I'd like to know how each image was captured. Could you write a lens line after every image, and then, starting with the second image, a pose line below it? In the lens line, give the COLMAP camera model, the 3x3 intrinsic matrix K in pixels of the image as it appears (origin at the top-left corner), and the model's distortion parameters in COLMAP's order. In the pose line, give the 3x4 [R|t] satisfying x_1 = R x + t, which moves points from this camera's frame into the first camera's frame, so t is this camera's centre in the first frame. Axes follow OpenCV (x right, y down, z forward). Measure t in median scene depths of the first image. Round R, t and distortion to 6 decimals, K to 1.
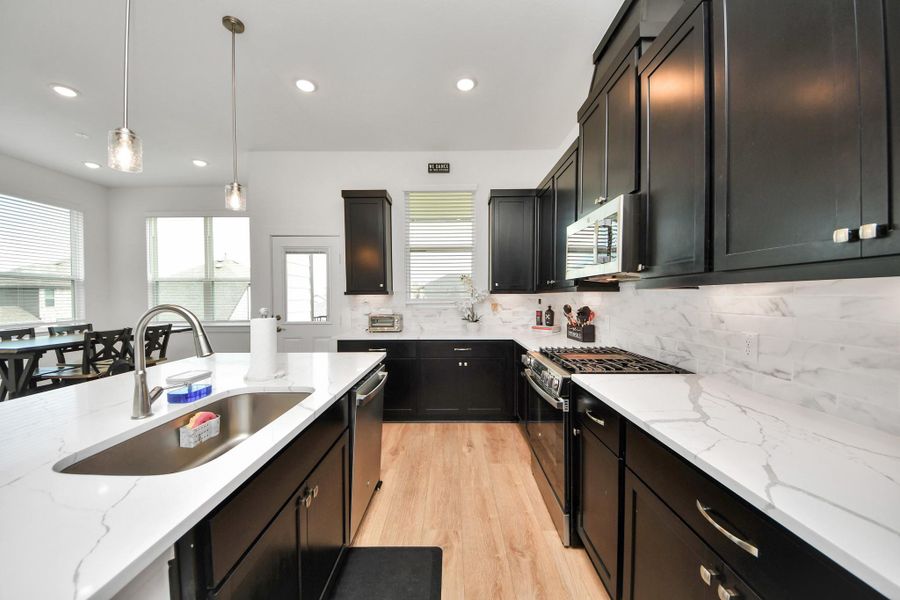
lens RADIAL K [[318.2, 0, 453.7], [0, 318.2, 308.3], [0, 0, 1]] dist [0.000575, -0.009011]
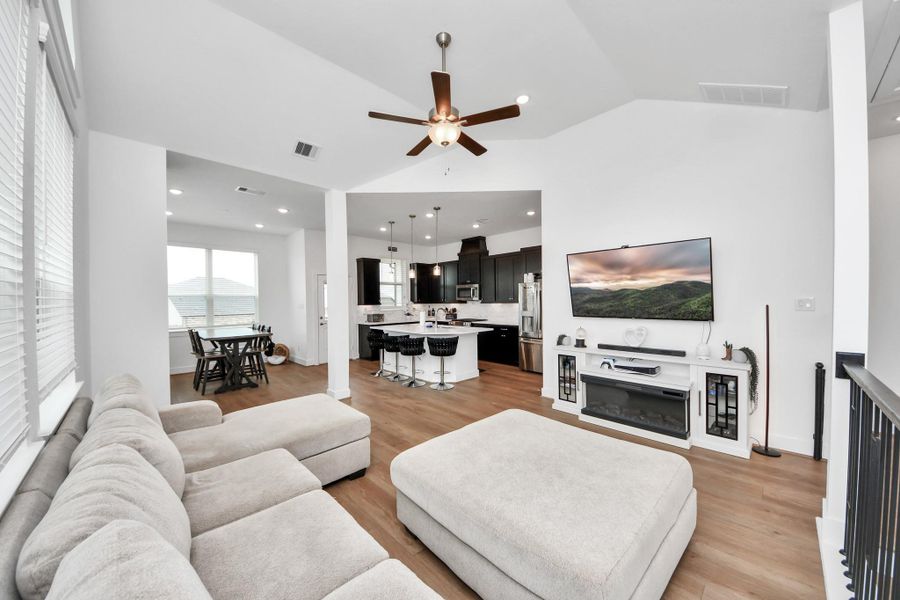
lens RADIAL K [[321.7, 0, 450.7], [0, 321.7, 303.6], [0, 0, 1]] dist [0.023456, -0.015866]
pose [[0.715967, -0.010898, 0.698049, -1.418523], [0.033255, 0.999276, -0.018507, 0.008237], [-0.697342, 0.036464, 0.715811, -0.975336]]
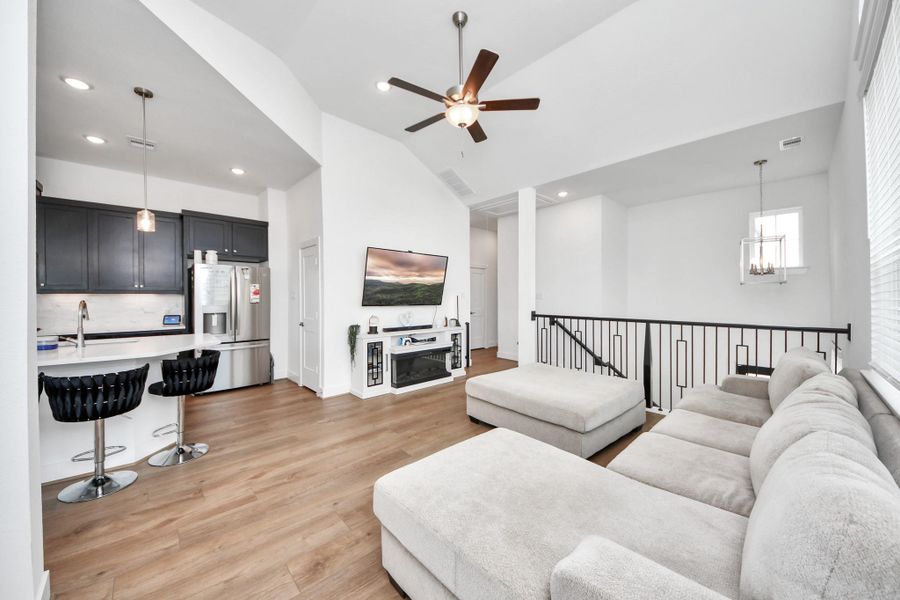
lens RADIAL K [[317.4, 0, 451.5], [0, 317.4, 301.0], [0, 0, 1]] dist [0.023114, -0.015143]
pose [[-0.684820, -0.016275, 0.728530, -1.403023], [0.023558, 0.998734, 0.044456, -0.019634], [-0.728331, 0.047607, -0.683570, 0.164229]]
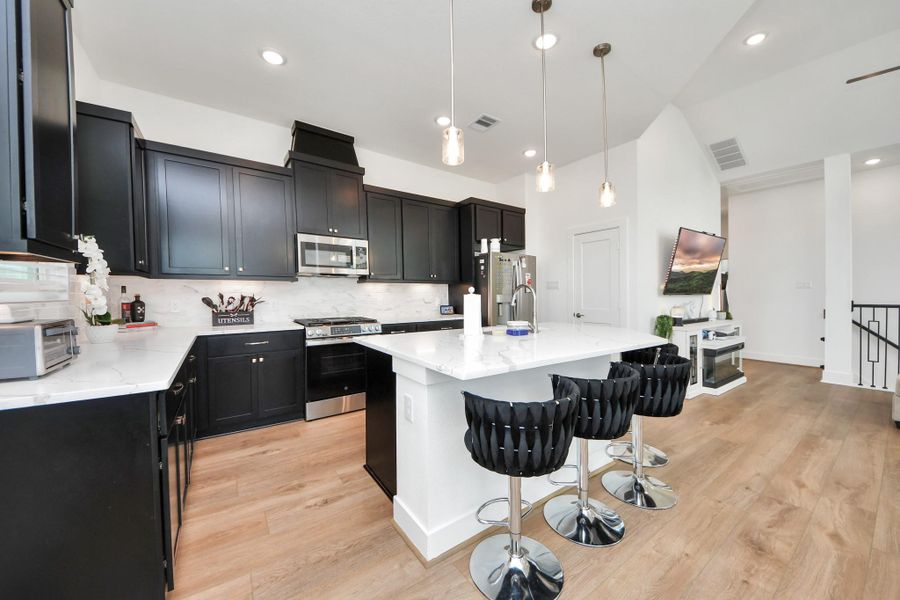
lens RADIAL K [[321.7, 0, 450.7], [0, 321.7, 303.6], [0, 0, 1]] dist [0.023456, -0.015866]
pose [[-0.575865, -0.017233, 0.817363, -0.743713], [0.033661, 0.998430, 0.044766, 0.002714], [-0.816852, 0.053293, -0.574381, 0.829939]]
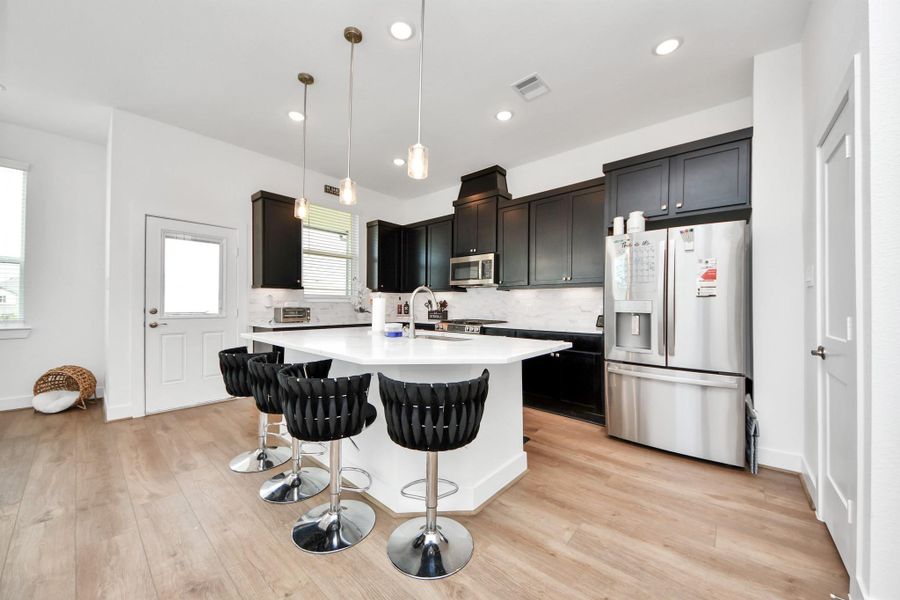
lens RADIAL K [[318.2, 0, 453.7], [0, 318.2, 308.3], [0, 0, 1]] dist [0.000575, -0.009011]
pose [[0.651168, -0.000067, 0.758933, -0.713499], [0.017628, 0.999732, -0.015037, 0.052340], [-0.758729, 0.023170, 0.650995, -0.175367]]
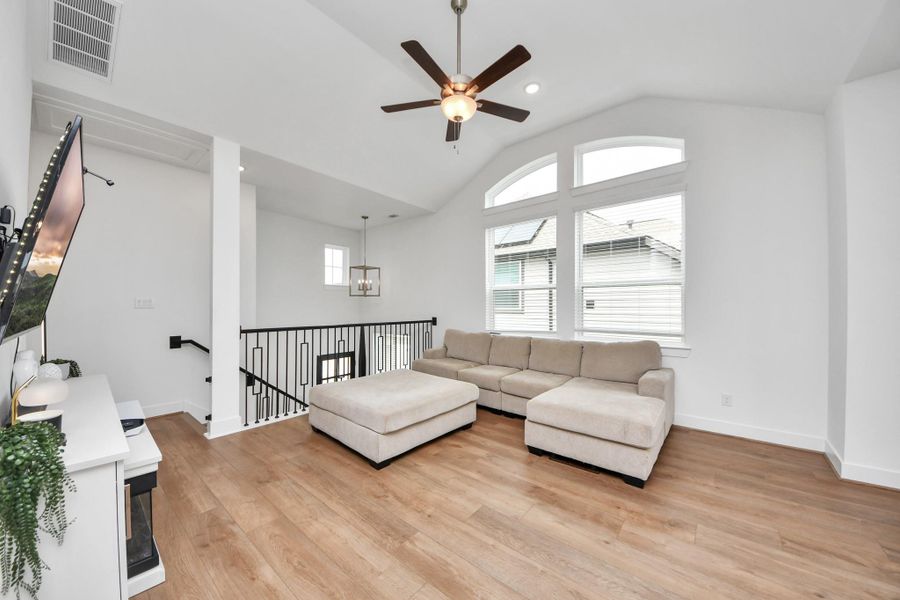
lens RADIAL K [[321.7, 0, 450.7], [0, 321.7, 303.6], [0, 0, 1]] dist [0.023456, -0.015866]
pose [[-0.641489, -0.003575, -0.767124, -0.289678], [-0.027876, 0.999437, 0.018653, -0.008420], [0.766625, 0.033350, -0.641228, 0.064007]]
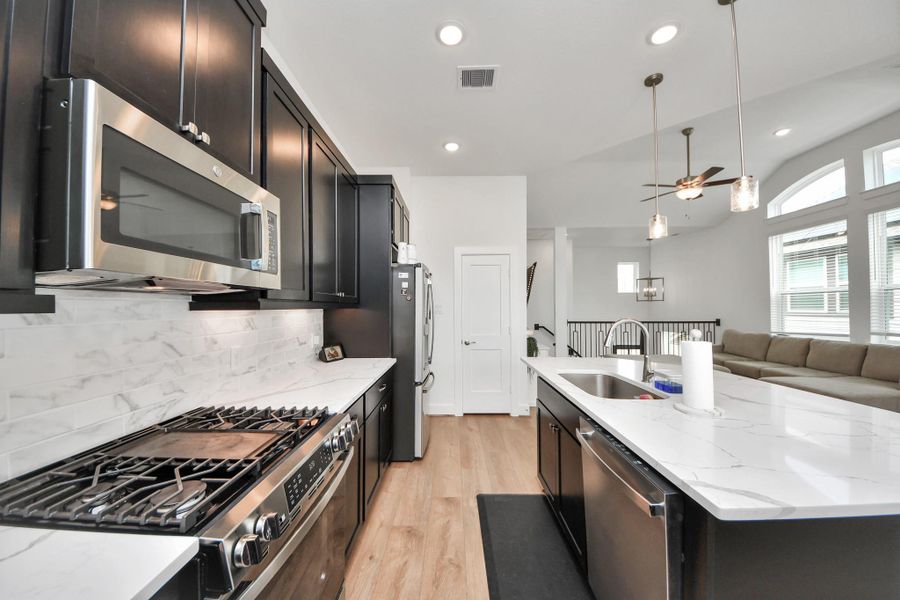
lens RADIAL K [[317.4, 0, 451.5], [0, 317.4, 301.0], [0, 0, 1]] dist [0.023114, -0.015143]
pose [[-0.999954, 0.003967, 0.008735, 0.028283], [0.004097, 0.999880, 0.014936, -0.042534], [-0.008675, 0.014971, -0.999850, 0.822895]]
